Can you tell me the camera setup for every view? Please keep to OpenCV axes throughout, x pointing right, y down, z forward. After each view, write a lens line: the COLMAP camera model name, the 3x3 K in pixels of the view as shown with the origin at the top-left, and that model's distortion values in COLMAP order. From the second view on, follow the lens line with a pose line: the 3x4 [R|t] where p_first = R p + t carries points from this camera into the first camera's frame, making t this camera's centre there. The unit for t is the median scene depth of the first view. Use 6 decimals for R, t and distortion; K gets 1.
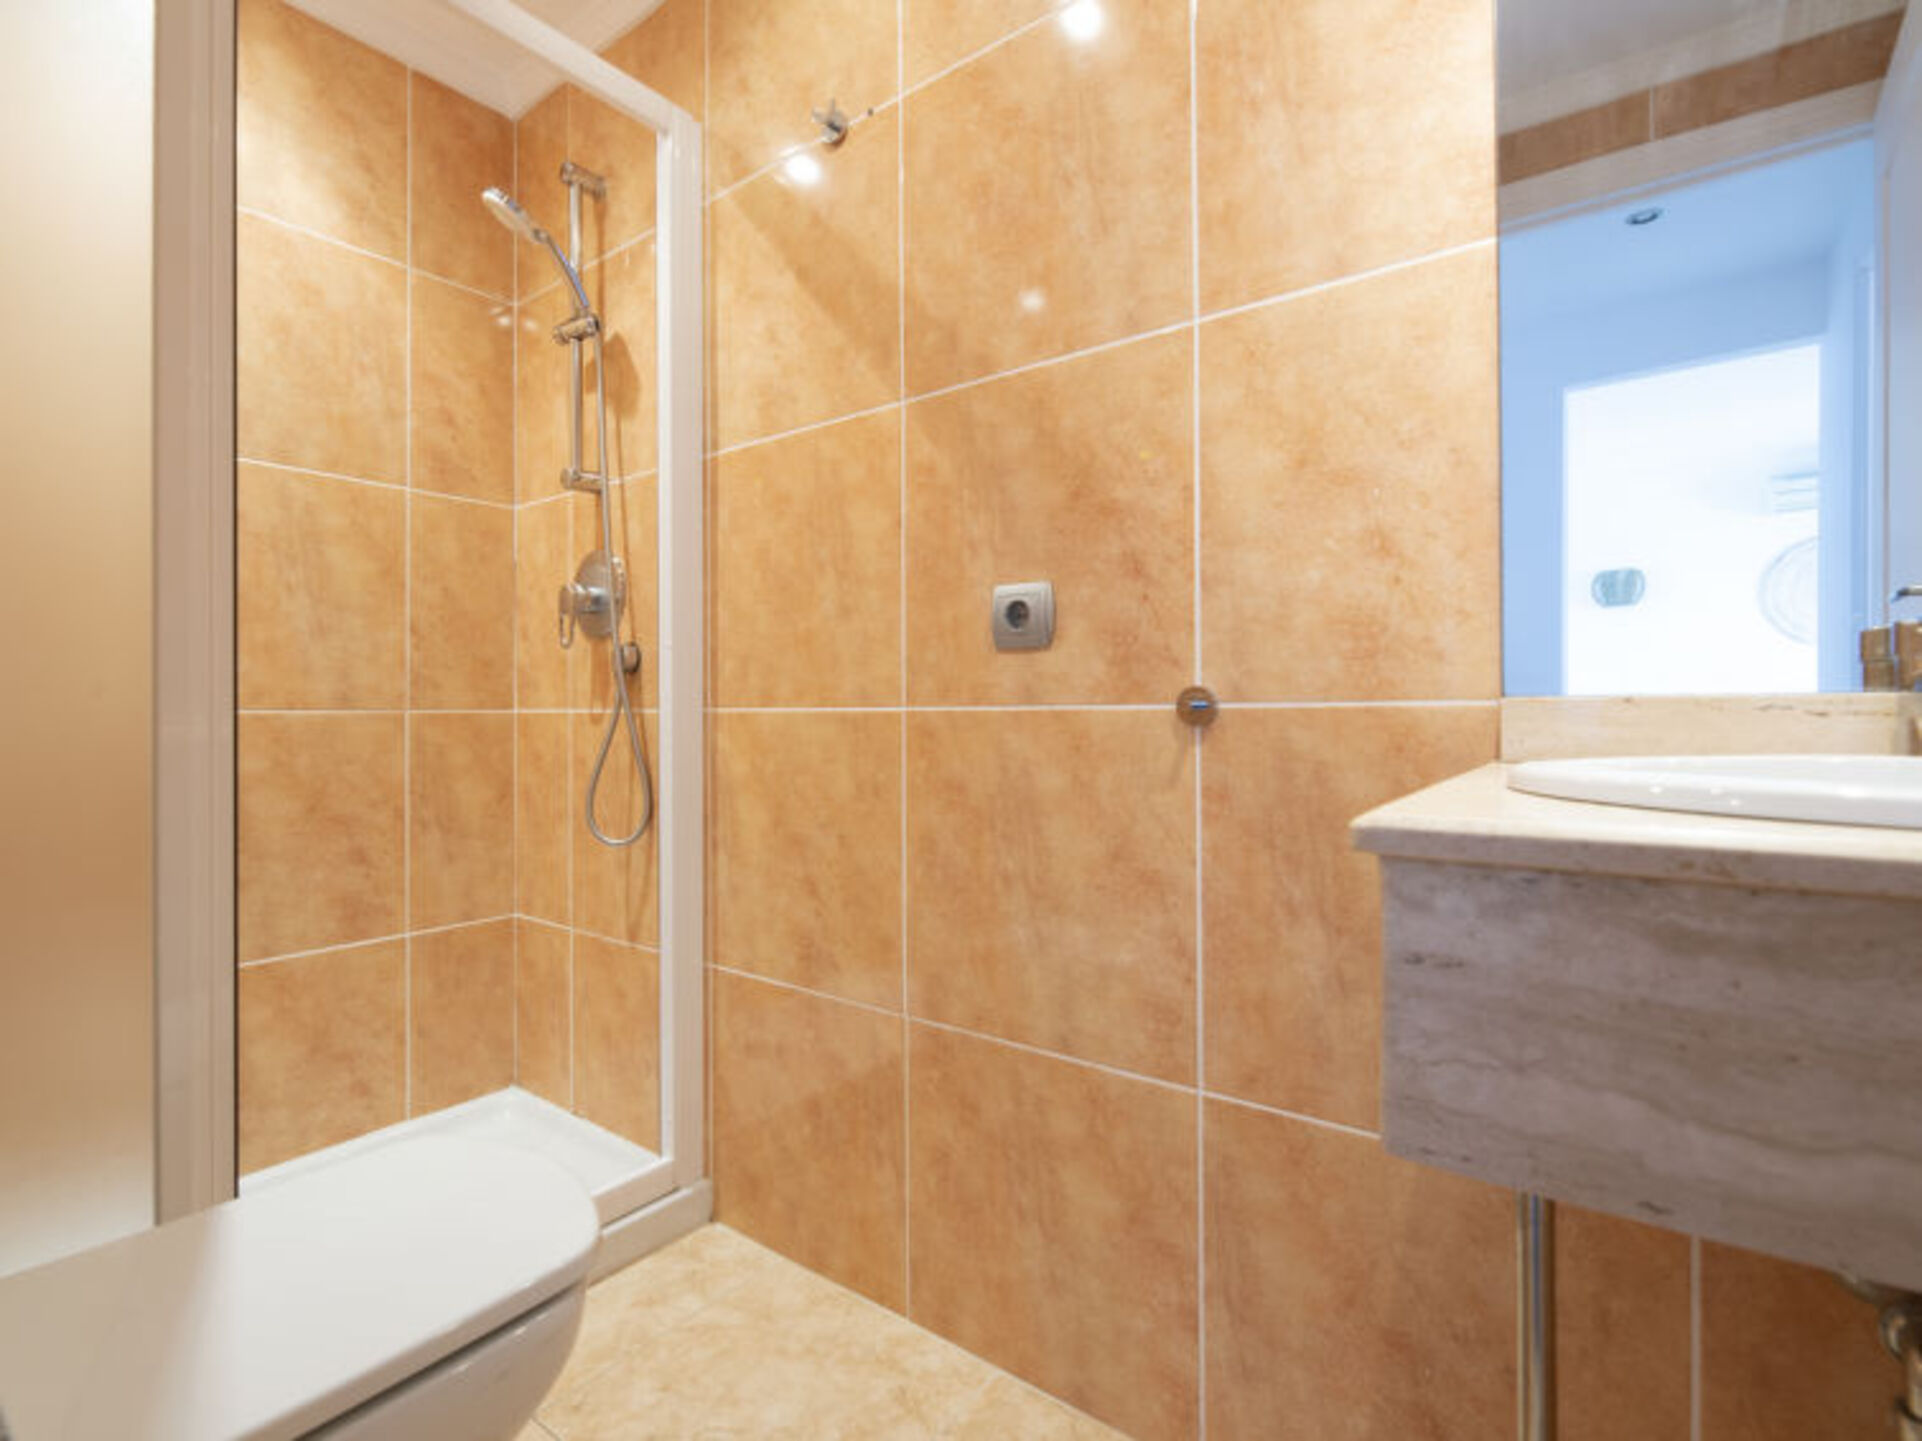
lens RADIAL K [[778.5, 0, 1078.3], [0, 778.5, 712.5], [0, 0, 1]] dist [-0.004196, 0.000121]
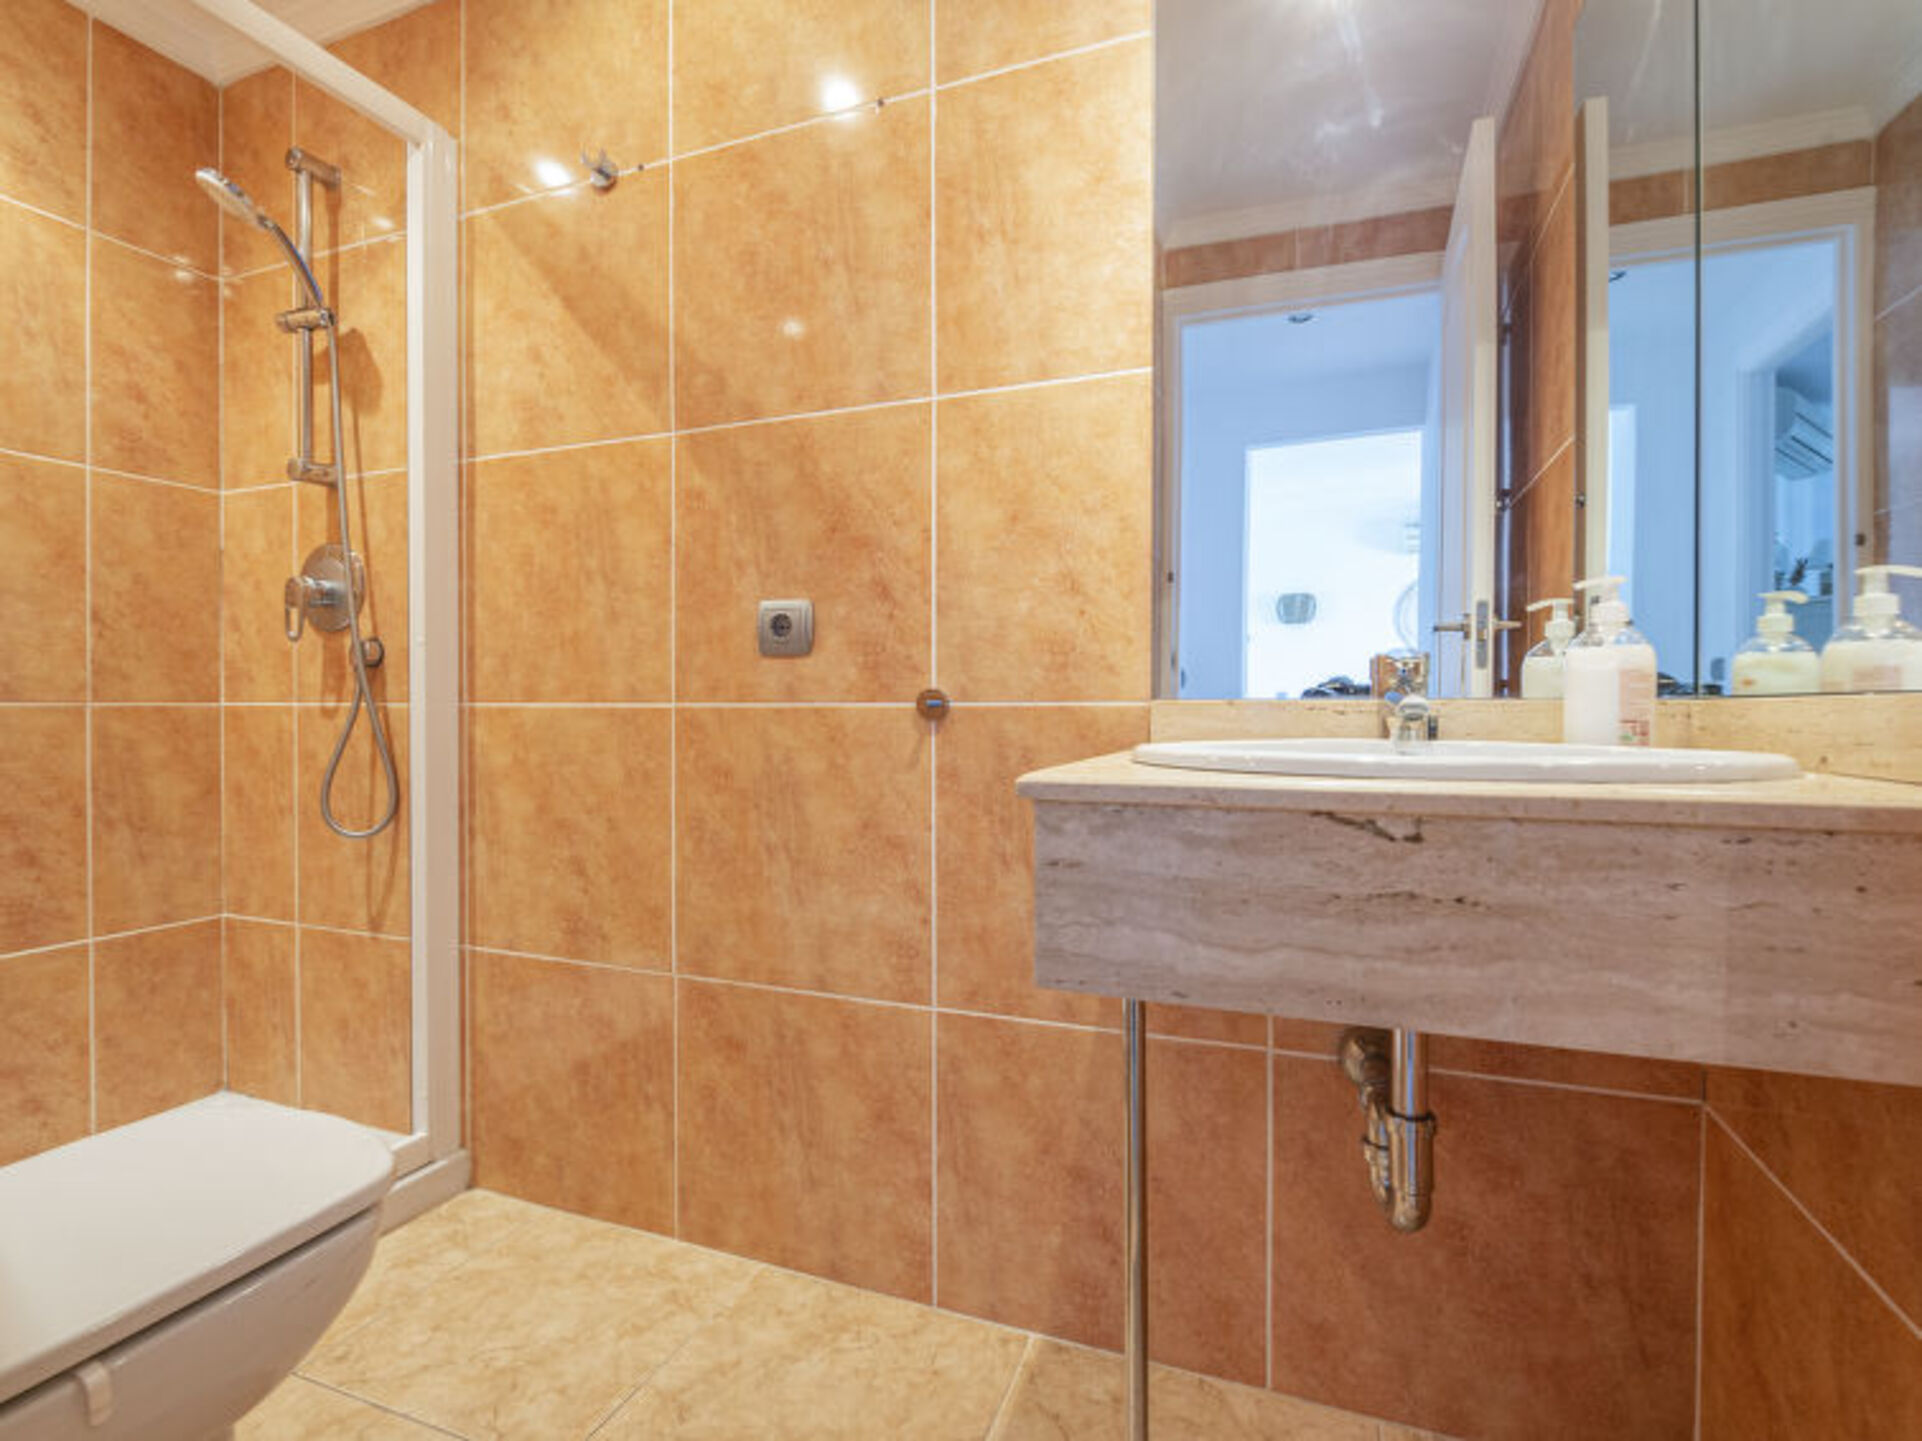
lens RADIAL K [[778.5, 0, 1078.3], [0, 778.5, 712.5], [0, 0, 1]] dist [-0.004196, 0.000121]
pose [[0.952955, 0.003906, 0.303087, -0.004958], [-0.005484, 0.999975, 0.004355, -0.001676], [-0.303063, -0.005812, 0.952953, -0.258716]]
